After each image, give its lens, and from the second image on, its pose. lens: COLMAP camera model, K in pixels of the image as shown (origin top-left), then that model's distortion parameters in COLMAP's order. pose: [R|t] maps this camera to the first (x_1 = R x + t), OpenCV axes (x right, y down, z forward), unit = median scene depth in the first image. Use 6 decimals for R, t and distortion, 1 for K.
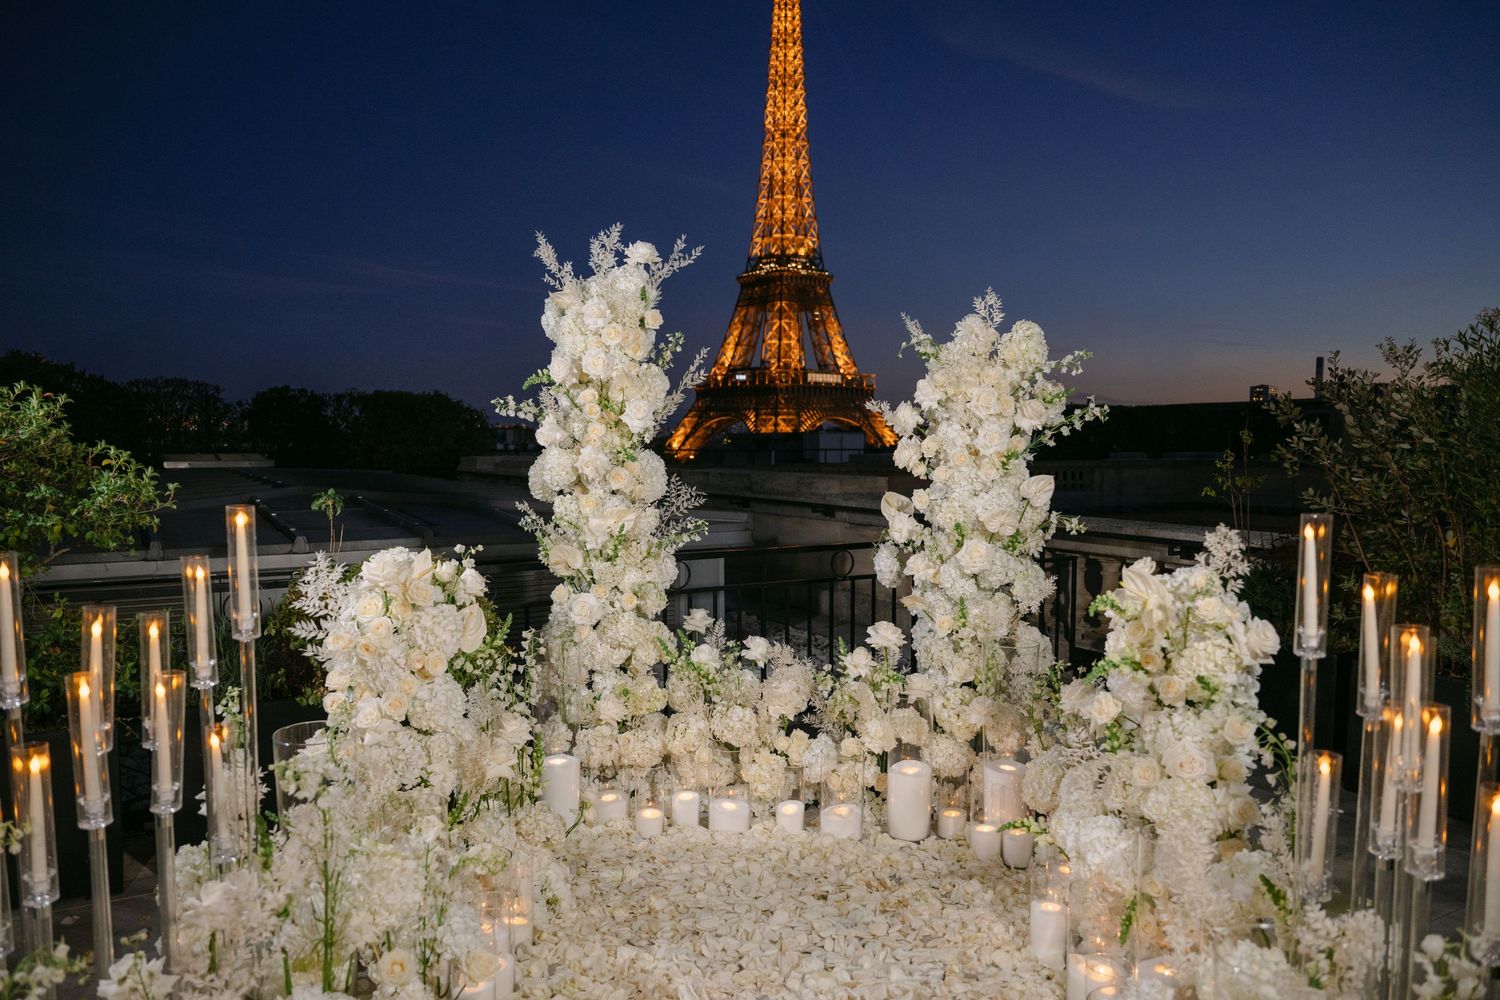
lens RADIAL K [[1066.2, 0, 720.3], [0, 1066.2, 526.5], [0, 0, 1]] dist [-0.005406, 0.001041]
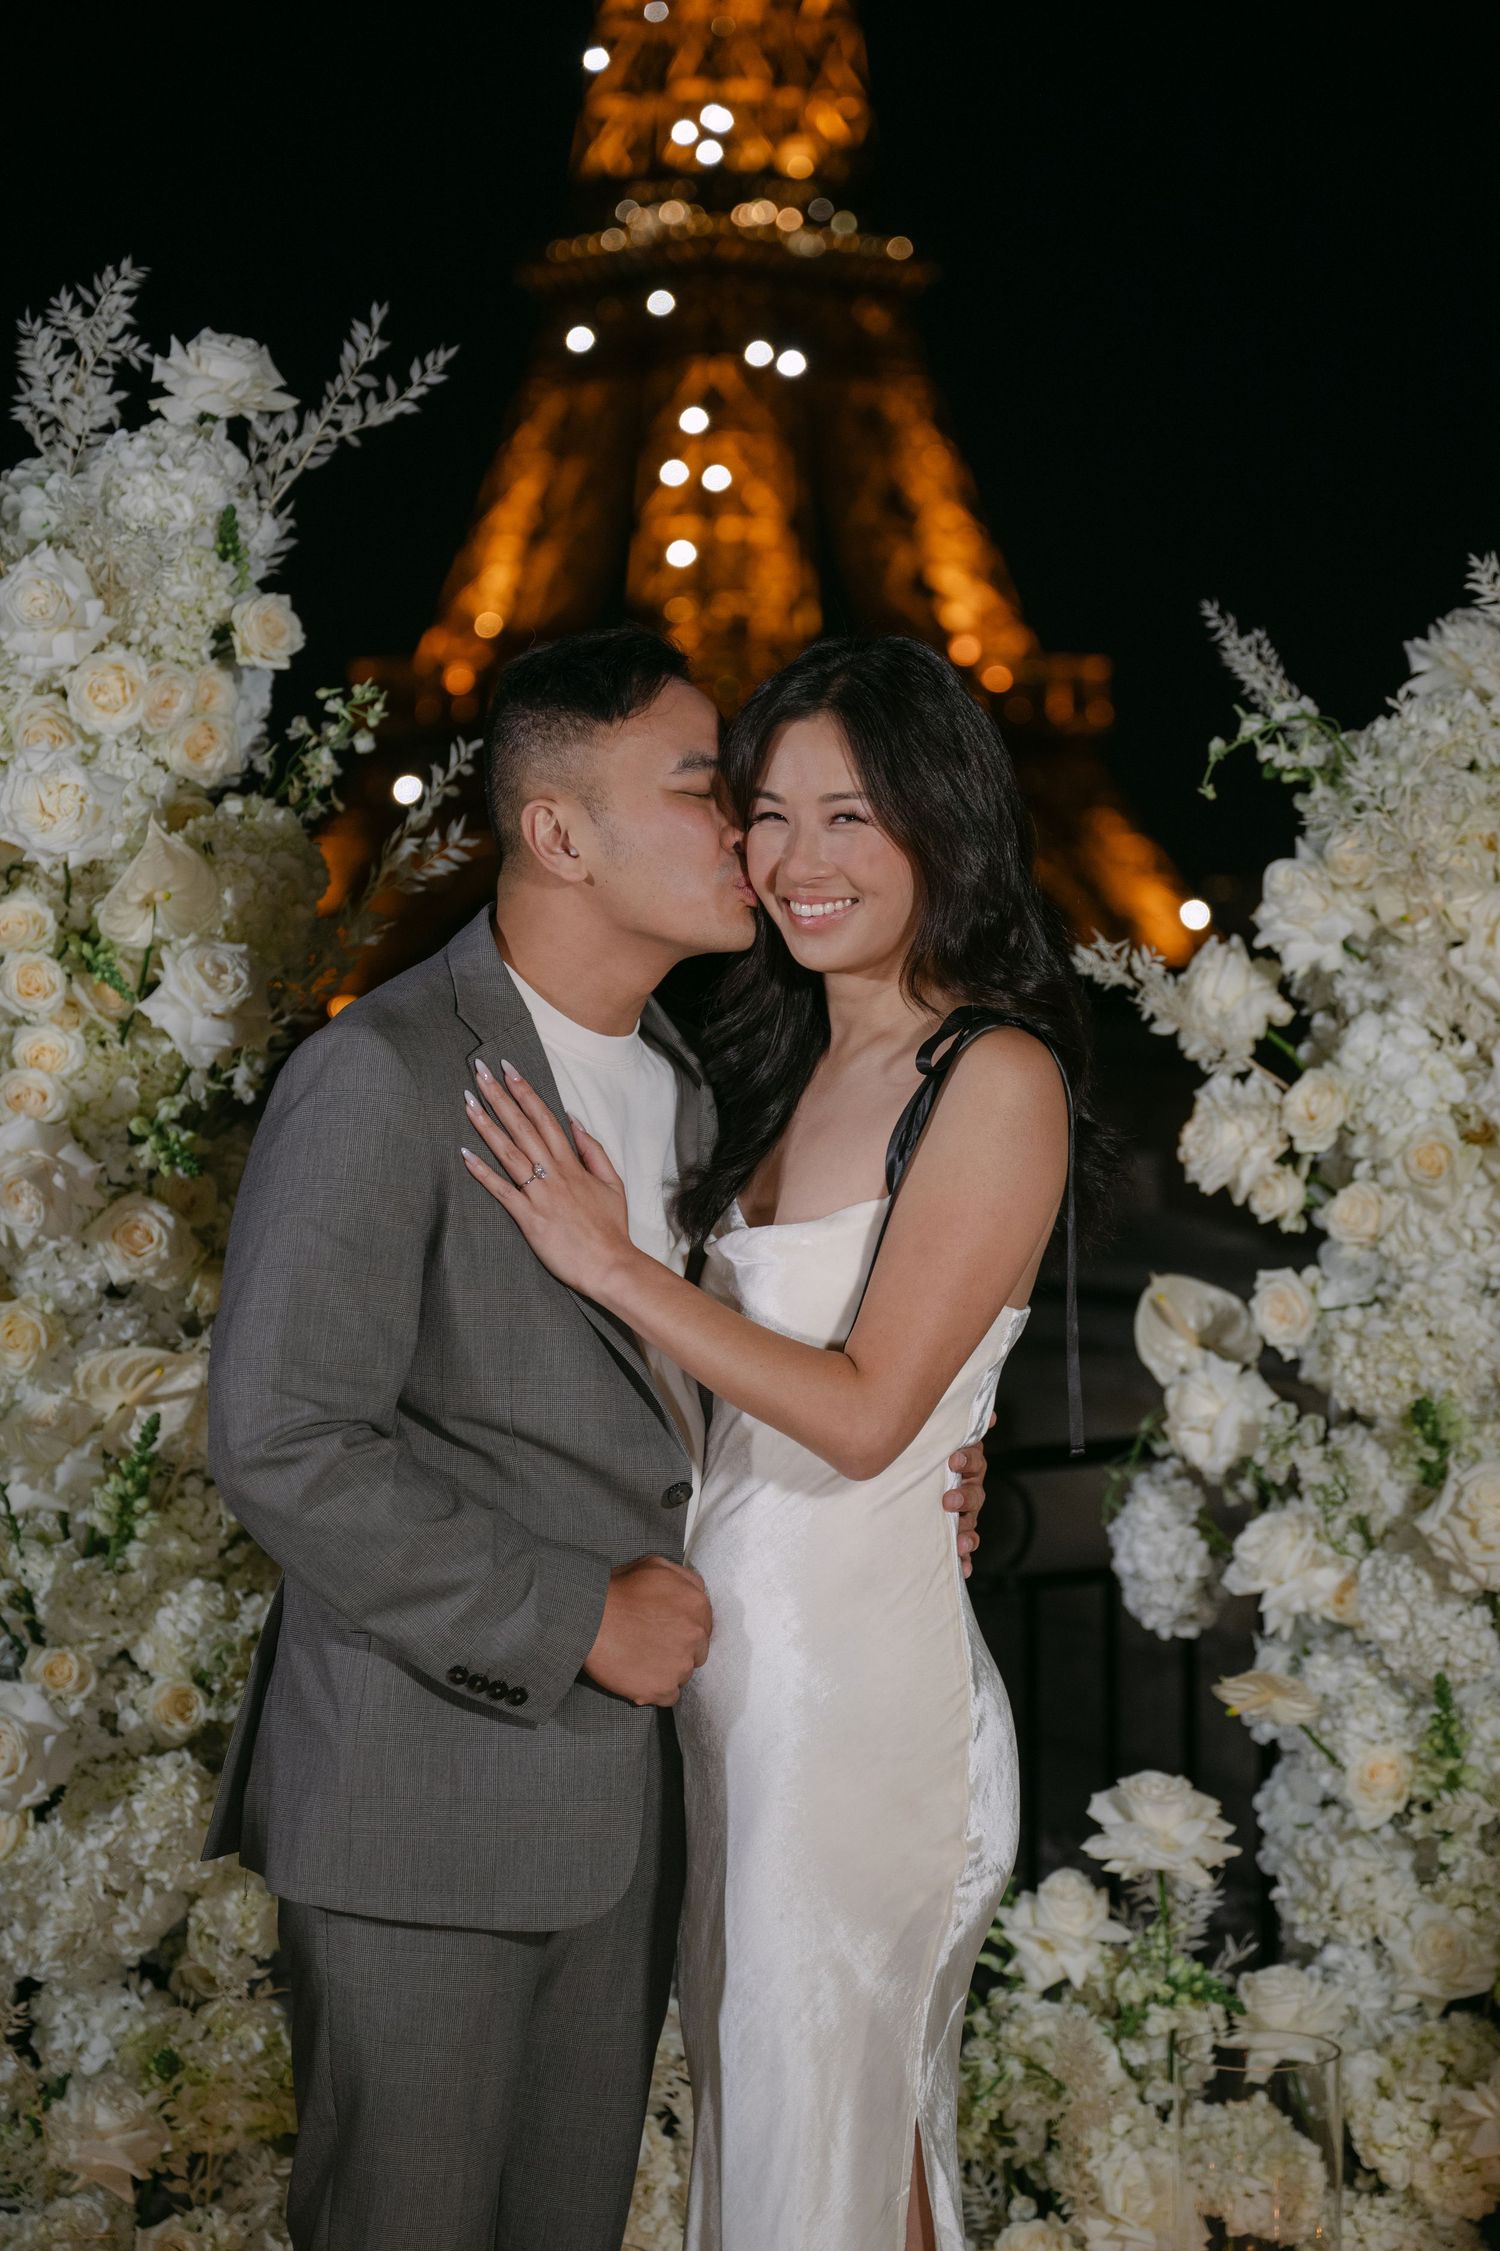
lens RADIAL K [[4449.6, 0, 813.1], [0, 4449.6, 1159.6], [0, 0, 1]] dist [0.024994, -0.156891]
pose [[0.996927, -0.007792, 0.077952, -0.015146], [0.010175, 0.999491, -0.030222, -0.030279], [-0.077676, 0.030923, 0.996499, -0.096714]]
